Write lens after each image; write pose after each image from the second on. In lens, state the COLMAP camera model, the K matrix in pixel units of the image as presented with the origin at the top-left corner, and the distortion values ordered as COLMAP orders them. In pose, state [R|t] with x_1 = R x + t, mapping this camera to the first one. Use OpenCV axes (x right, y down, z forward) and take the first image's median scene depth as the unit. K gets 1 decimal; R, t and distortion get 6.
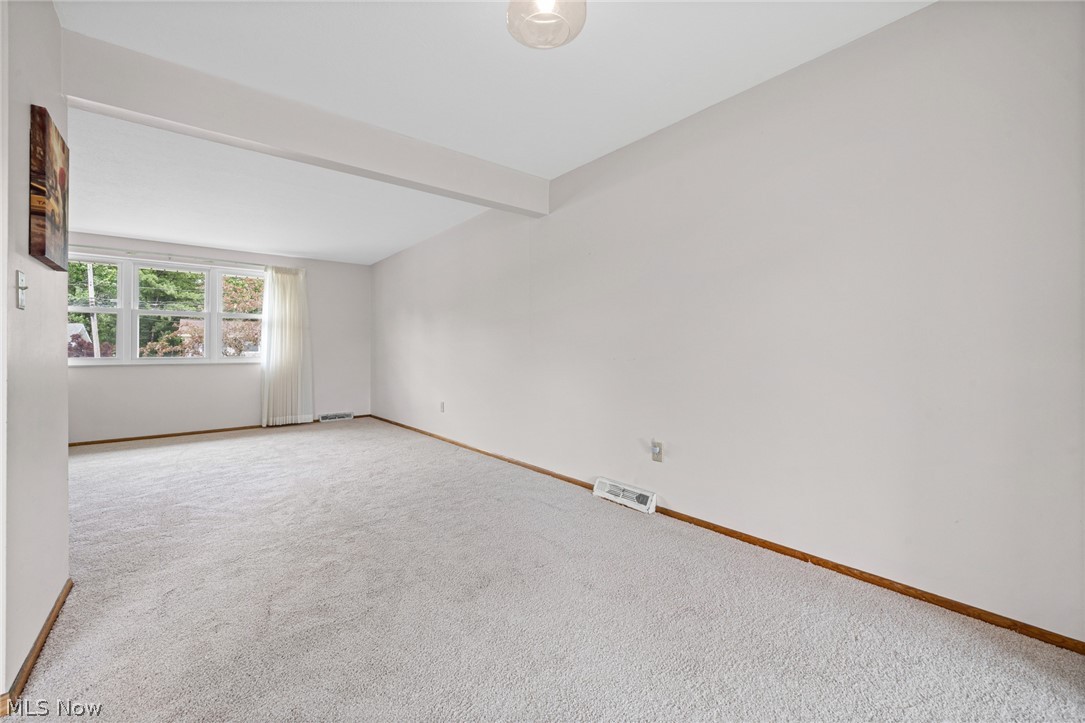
lens RADIAL K [[430.6, 0, 543.0], [0, 430.6, 353.2], [0, 0, 1]] dist [0.000090, -0.000219]
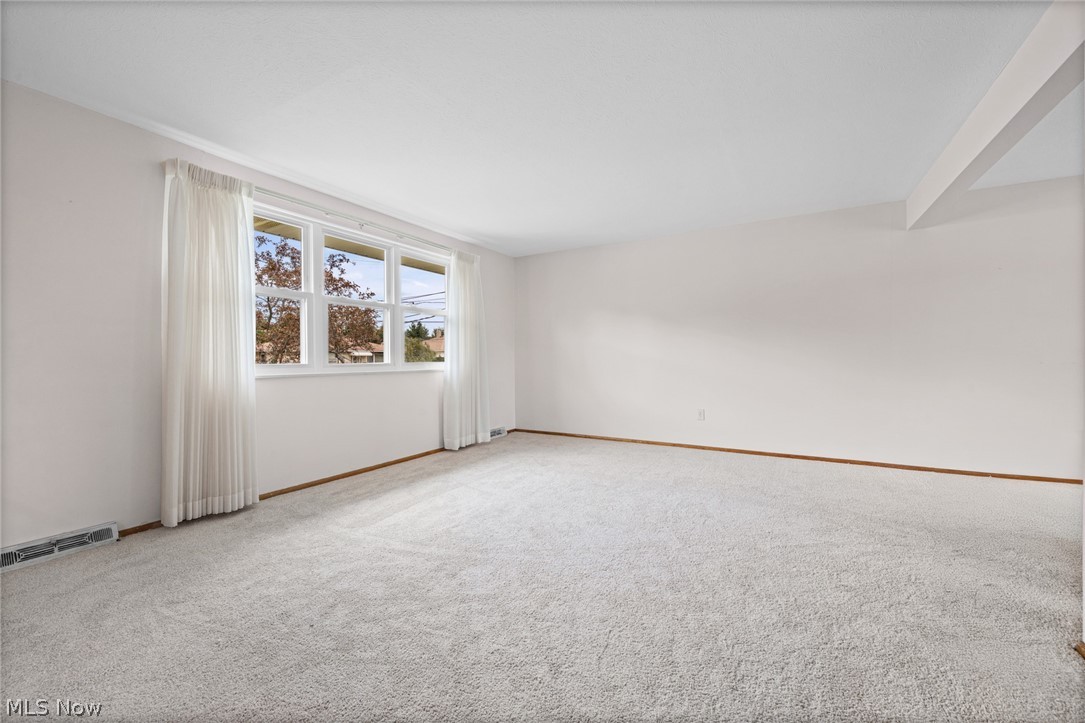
lens RADIAL K [[430.6, 0, 542.5], [0, 430.6, 357.7], [0, 0, 1]] dist [0.000090, -0.000219]
pose [[0.936473, 0.004174, 0.350715, -0.749222], [-0.004775, 0.999988, 0.000849, -0.002888], [-0.350708, -0.002470, 0.936482, 0.187766]]
